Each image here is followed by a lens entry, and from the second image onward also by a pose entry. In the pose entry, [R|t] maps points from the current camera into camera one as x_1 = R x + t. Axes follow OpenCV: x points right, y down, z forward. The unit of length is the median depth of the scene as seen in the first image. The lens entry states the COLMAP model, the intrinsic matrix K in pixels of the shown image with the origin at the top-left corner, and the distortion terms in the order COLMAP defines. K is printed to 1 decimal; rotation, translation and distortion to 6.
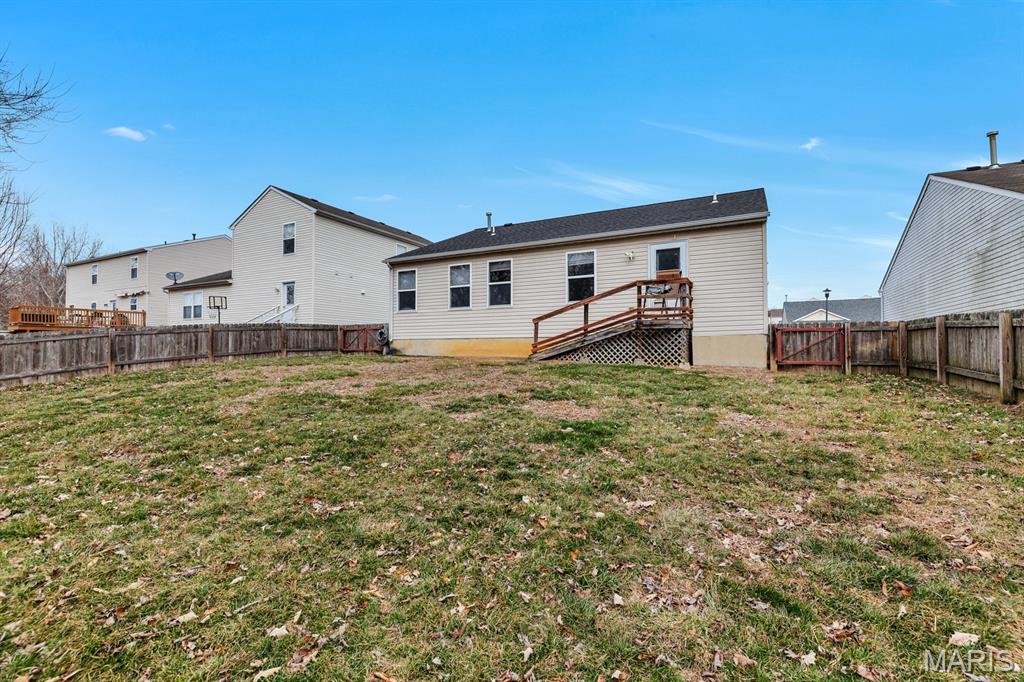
lens RADIAL K [[460.5, 0, 514.2], [0, 460.5, 341.0], [0, 0, 1]] dist [0.002792, 0.000119]
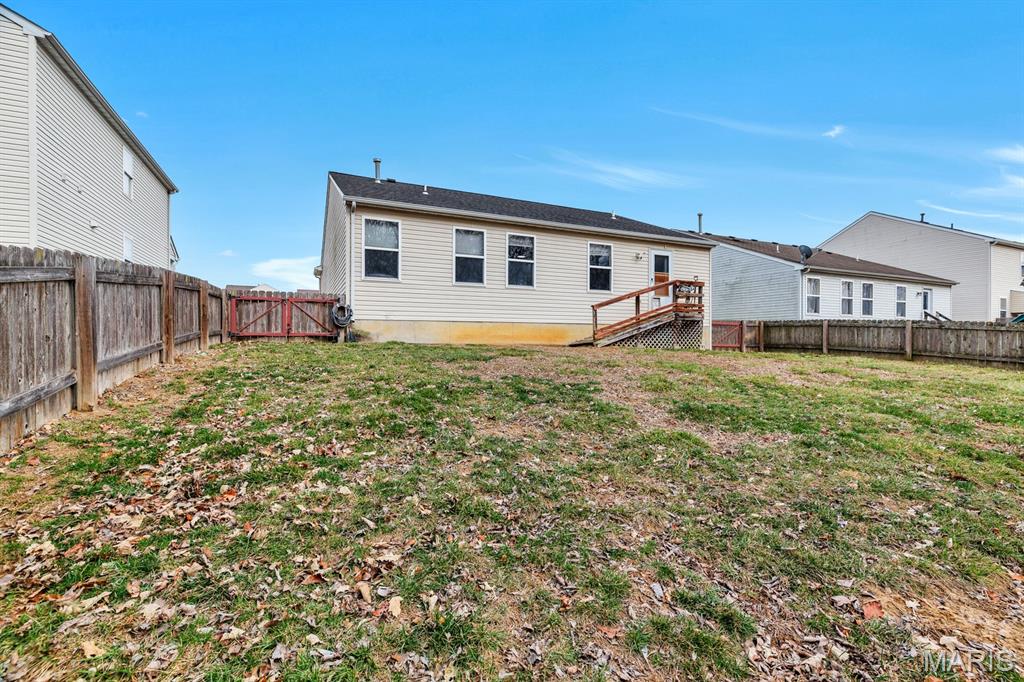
lens RADIAL K [[460.5, 0, 514.2], [0, 460.5, 341.0], [0, 0, 1]] dist [0.002792, 0.000119]
pose [[0.597760, -0.003935, 0.801666, -0.810931], [-0.020313, 0.999593, 0.020053, 0.012308], [-0.801418, -0.028271, 0.597436, 0.514353]]
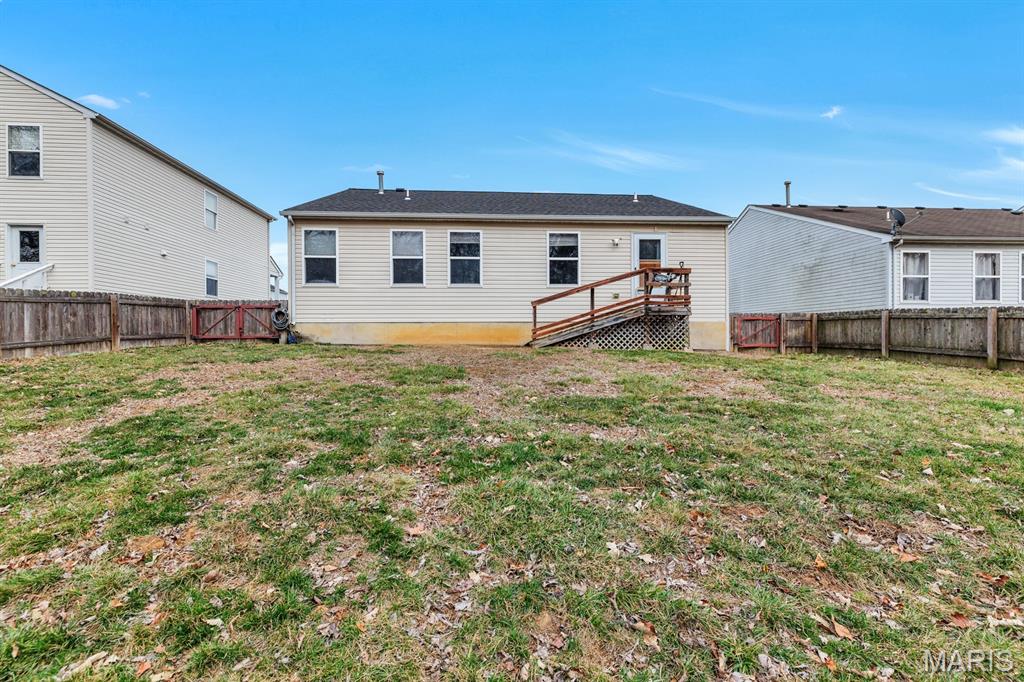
lens RADIAL K [[460.5, 0, 514.2], [0, 460.5, 341.0], [0, 0, 1]] dist [0.002792, 0.000119]
pose [[0.845465, -0.009192, 0.533952, -0.445130], [-0.006286, 0.999611, 0.027162, 0.004921], [-0.533994, -0.026321, 0.845078, 0.242015]]
